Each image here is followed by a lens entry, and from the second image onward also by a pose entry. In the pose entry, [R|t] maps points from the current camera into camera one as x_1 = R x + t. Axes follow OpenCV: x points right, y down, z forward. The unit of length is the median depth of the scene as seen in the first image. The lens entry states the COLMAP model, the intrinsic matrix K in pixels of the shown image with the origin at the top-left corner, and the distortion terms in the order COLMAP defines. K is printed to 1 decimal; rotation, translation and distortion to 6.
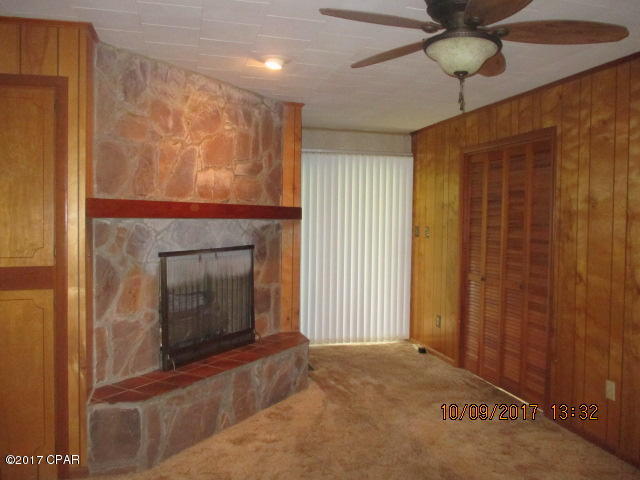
lens RADIAL K [[533.3, 0, 319.3], [0, 533.3, 240.3], [0, 0, 1]] dist [-0.029472, 0.003447]
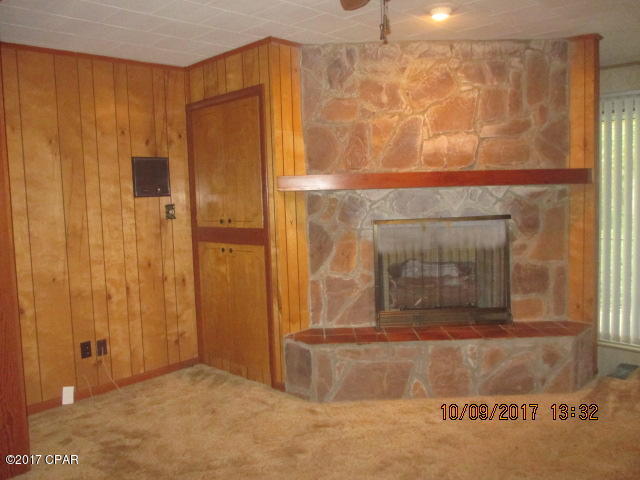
lens RADIAL K [[533.3, 0, 319.4], [0, 533.3, 238.3], [0, 0, 1]] dist [-0.029472, 0.003447]
pose [[0.523185, 0.057979, -0.850245, 0.540299], [-0.001799, 0.997756, 0.066931, -0.012736], [0.852217, -0.033488, 0.522115, 0.313482]]
